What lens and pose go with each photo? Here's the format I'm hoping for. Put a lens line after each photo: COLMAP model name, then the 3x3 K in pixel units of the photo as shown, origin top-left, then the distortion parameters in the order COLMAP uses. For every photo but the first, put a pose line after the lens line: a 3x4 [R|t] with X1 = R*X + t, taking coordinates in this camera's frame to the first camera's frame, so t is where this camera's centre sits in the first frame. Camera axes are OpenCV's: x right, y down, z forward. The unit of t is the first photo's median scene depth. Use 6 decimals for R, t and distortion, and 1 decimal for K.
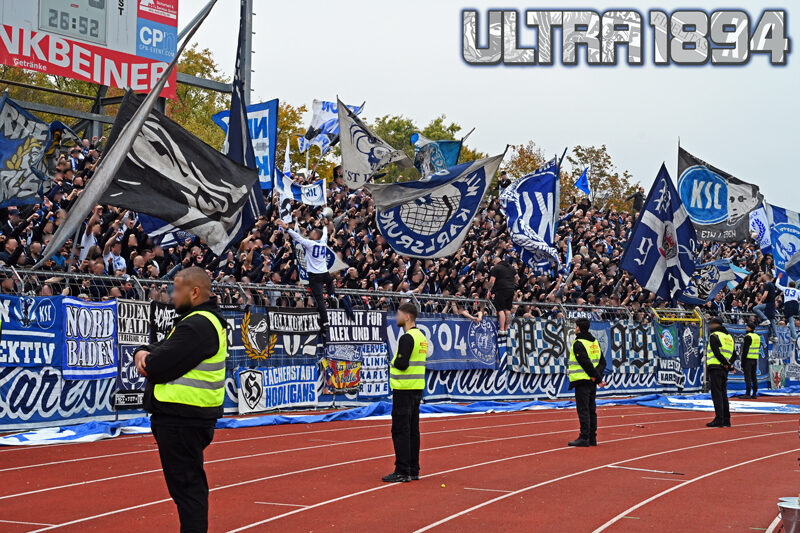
lens RADIAL K [[1347.7, 0, 399.6], [0, 1347.7, 251.3], [0, 0, 1]] dist [-0.015480, 0.090790]
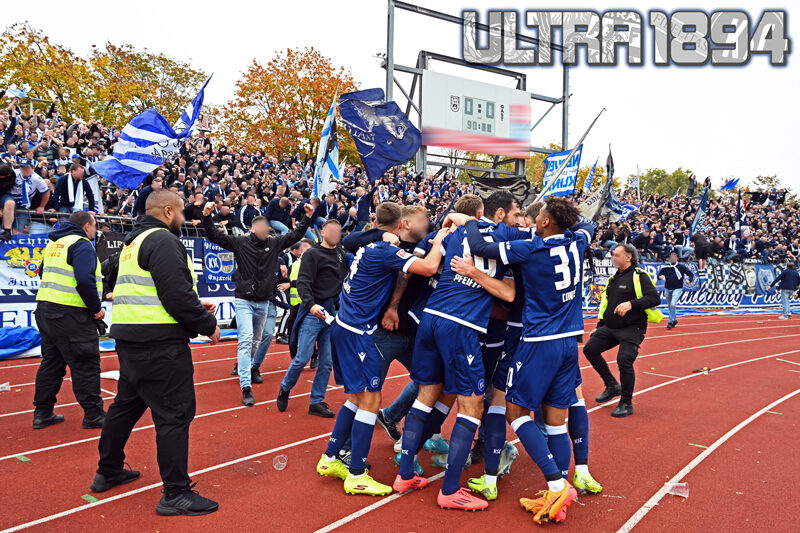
lens RADIAL K [[567.1, 0, 402.9], [0, 567.1, 265.0], [0, 0, 1]] dist [-0.004545, -0.000139]
pose [[0.907371, -0.003718, -0.420315, 0.033137], [0.023504, 0.998845, 0.041906, 0.012556], [0.419674, -0.047903, 0.906410, 0.158899]]
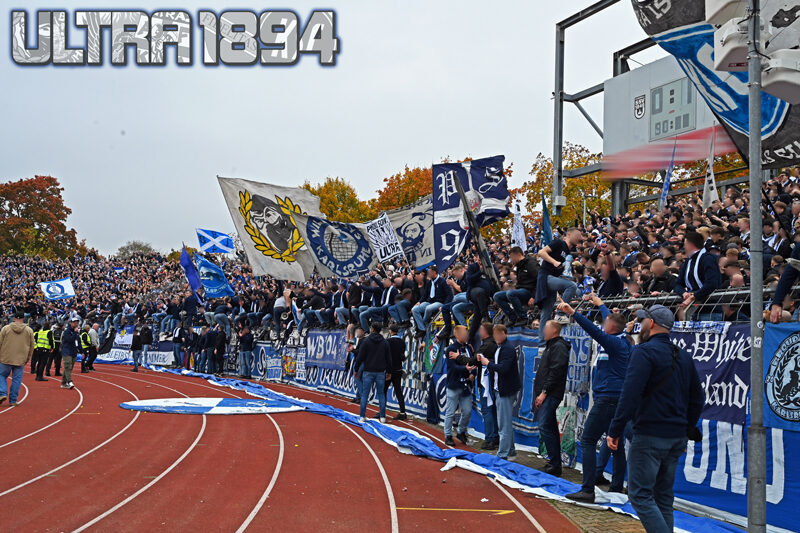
lens RADIAL K [[852.7, 0, 402.9], [0, 852.7, 252.6], [0, 0, 1]] dist [-0.008501, -0.016754]
pose [[-0.460212, -0.127406, -0.878620, 0.780783], [0.009483, 0.988888, -0.148363, 0.100724], [0.887758, -0.076610, -0.453890, 1.470585]]
